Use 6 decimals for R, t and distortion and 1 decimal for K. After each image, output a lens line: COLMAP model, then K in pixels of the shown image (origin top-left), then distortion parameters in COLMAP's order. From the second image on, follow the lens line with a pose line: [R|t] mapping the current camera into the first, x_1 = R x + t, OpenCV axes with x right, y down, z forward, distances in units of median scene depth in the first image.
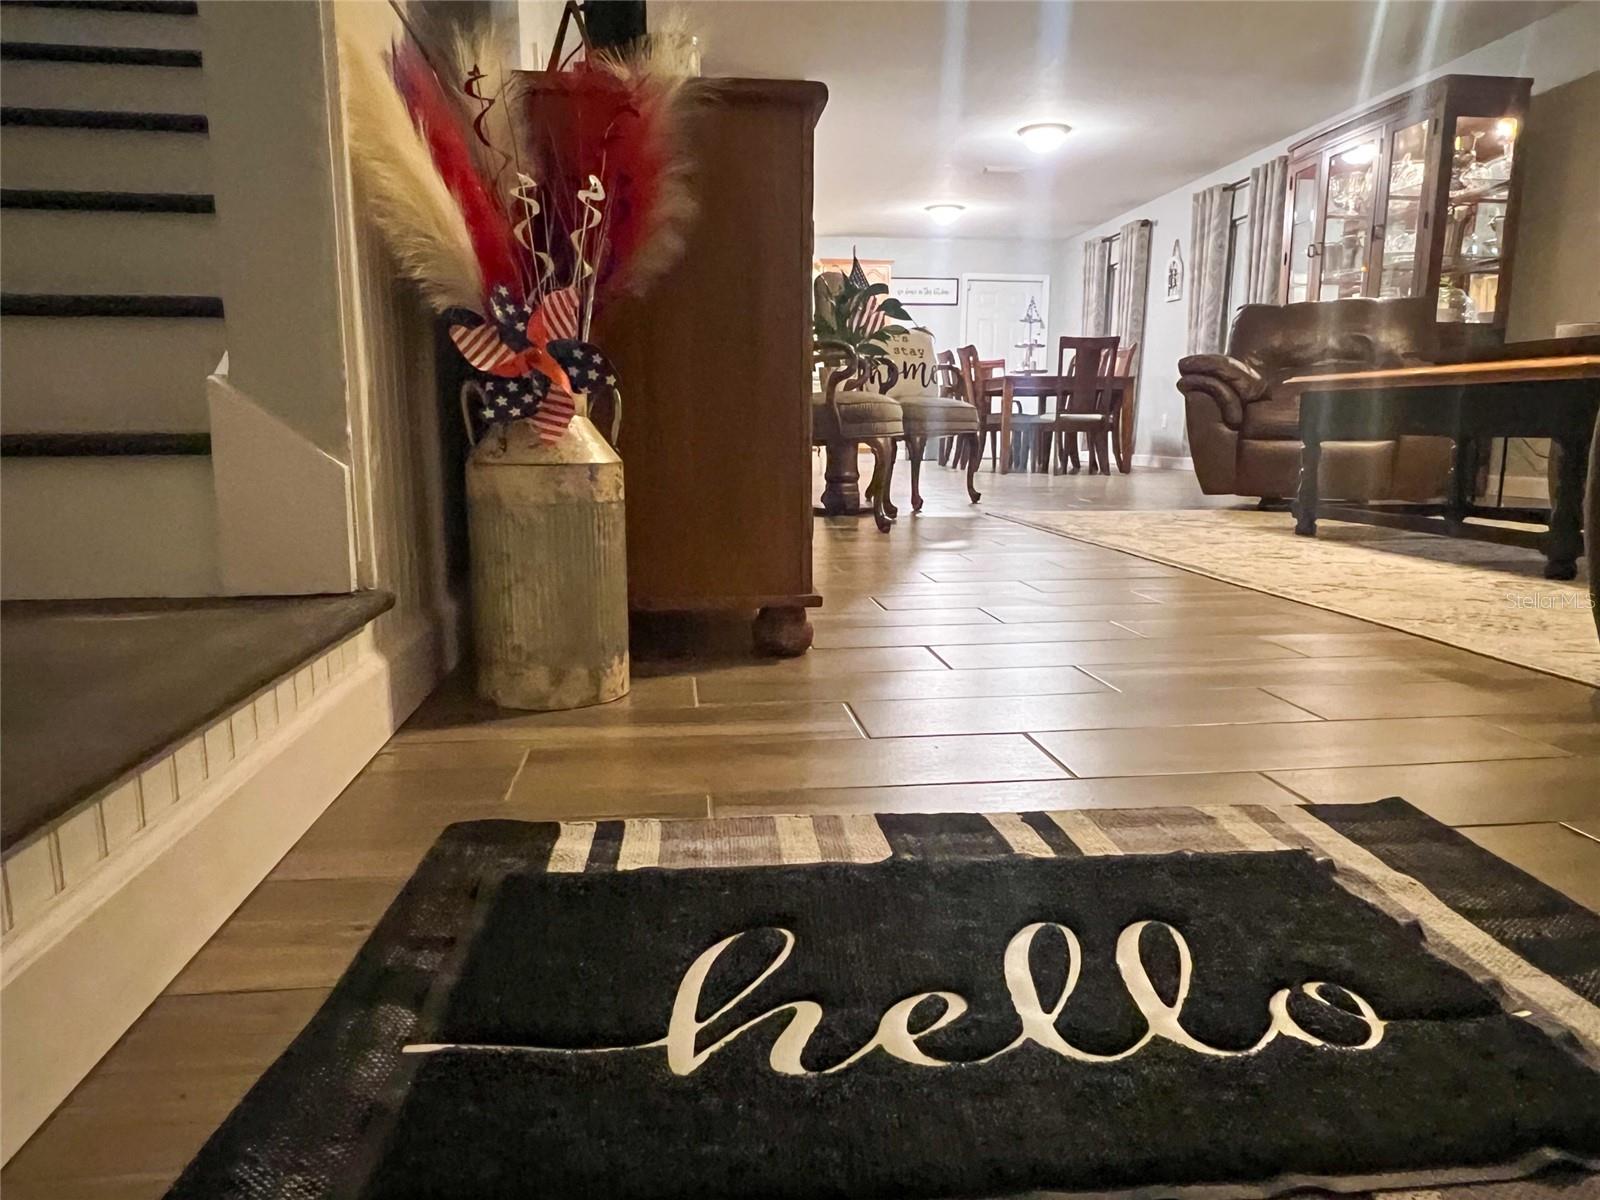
lens RADIAL K [[1073.2, 0, 798.0], [0, 1073.2, 614.0], [0, 0, 1]] dist [-0.000660, -0.001341]
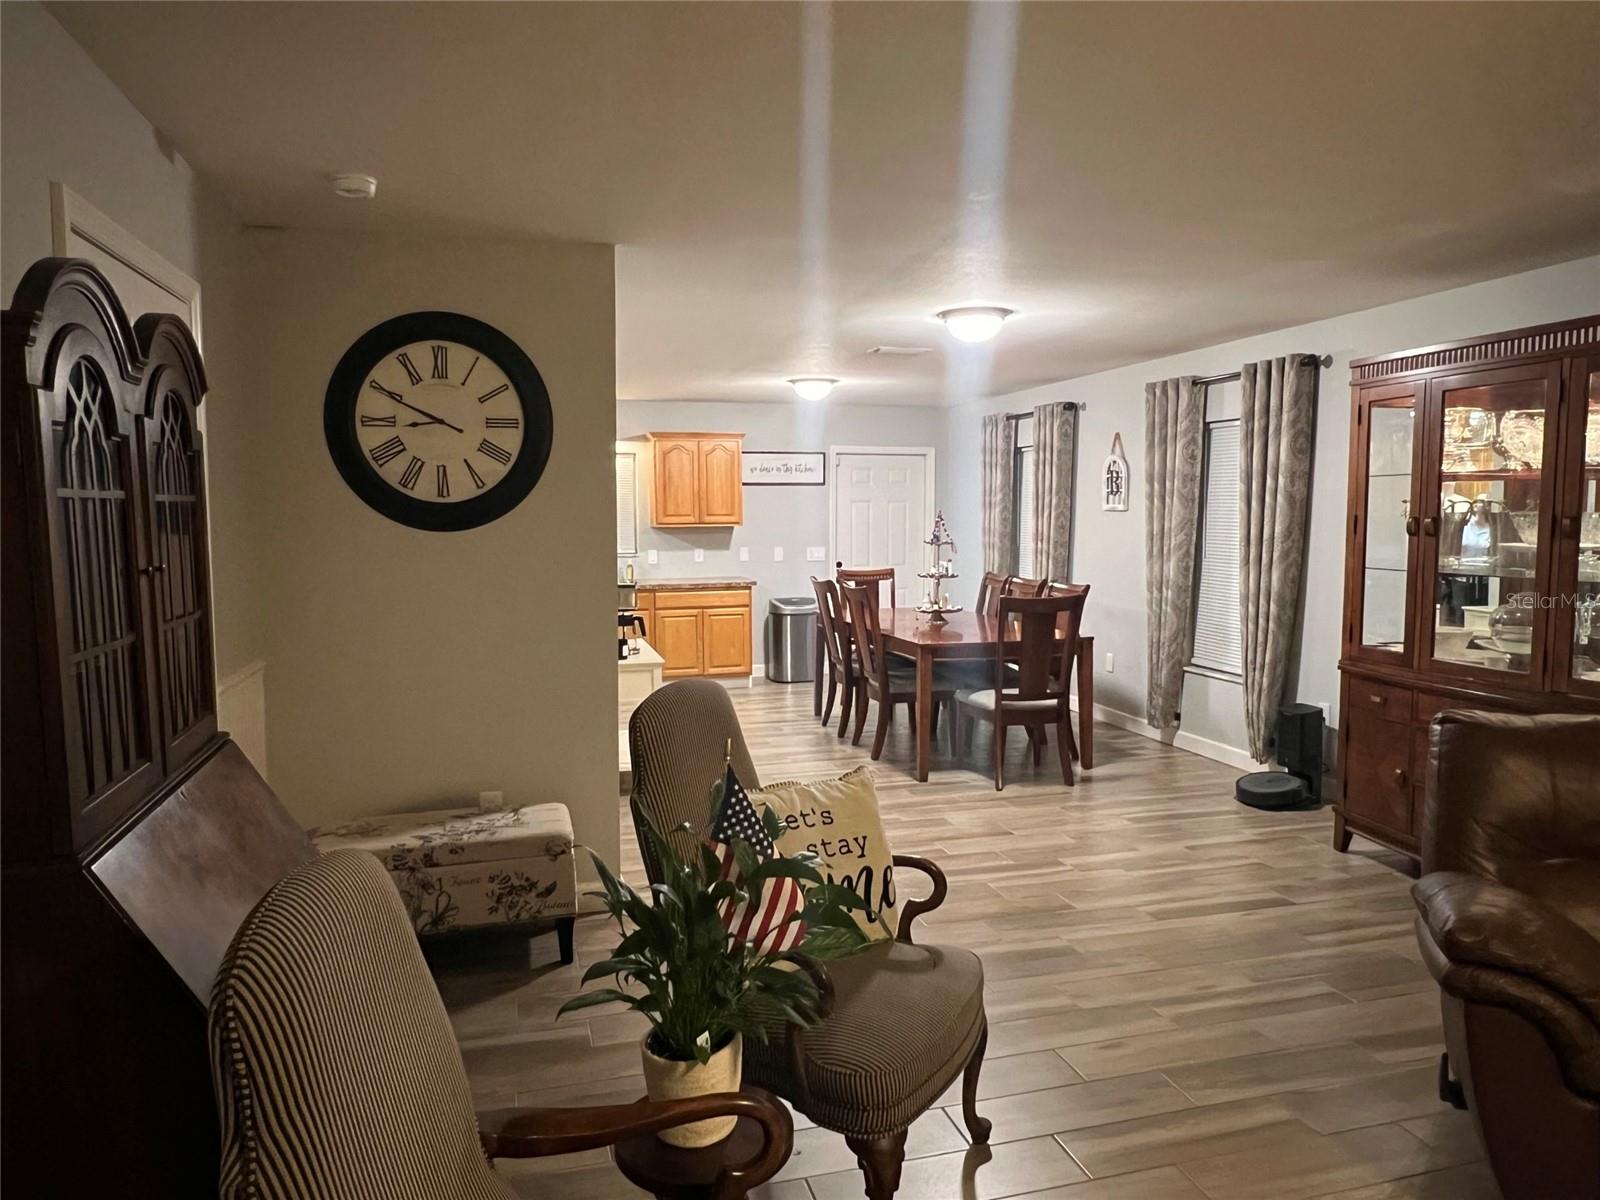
lens RADIAL K [[1069.9, 0, 794.4], [0, 1069.9, 603.3], [0, 0, 1]] dist [-0.001493, -0.002209]
pose [[0.989051, -0.019218, 0.146316, 0.014547], [0.032023, 0.995809, -0.085672, -0.245053], [-0.144057, 0.089420, 0.985521, 0.418115]]
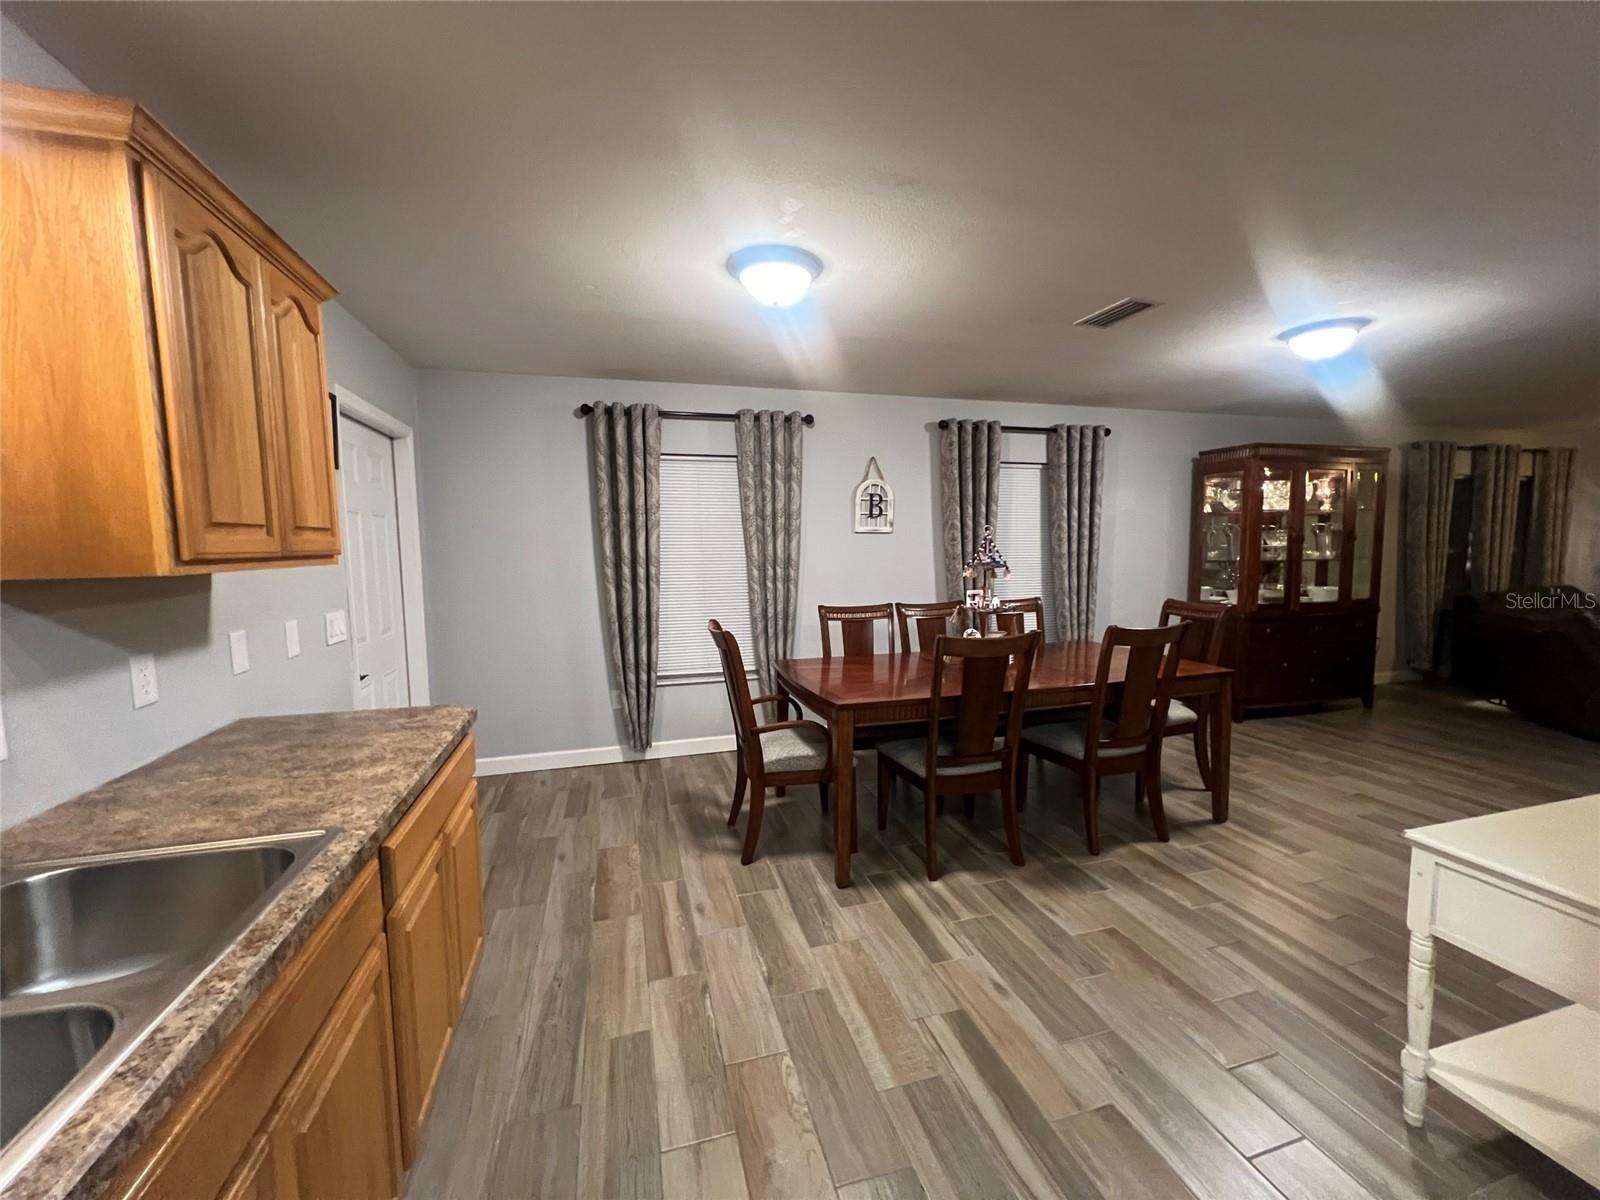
lens RADIAL K [[638.9, 0, 802.5], [0, 638.9, 601.1], [0, 0, 1]] dist [-0.000268, -0.000098]
pose [[-0.166792, -0.087320, 0.982118, -0.162798], [0.181789, 0.976271, 0.117673, -0.449494], [-0.969089, 0.198165, -0.146960, 1.651582]]
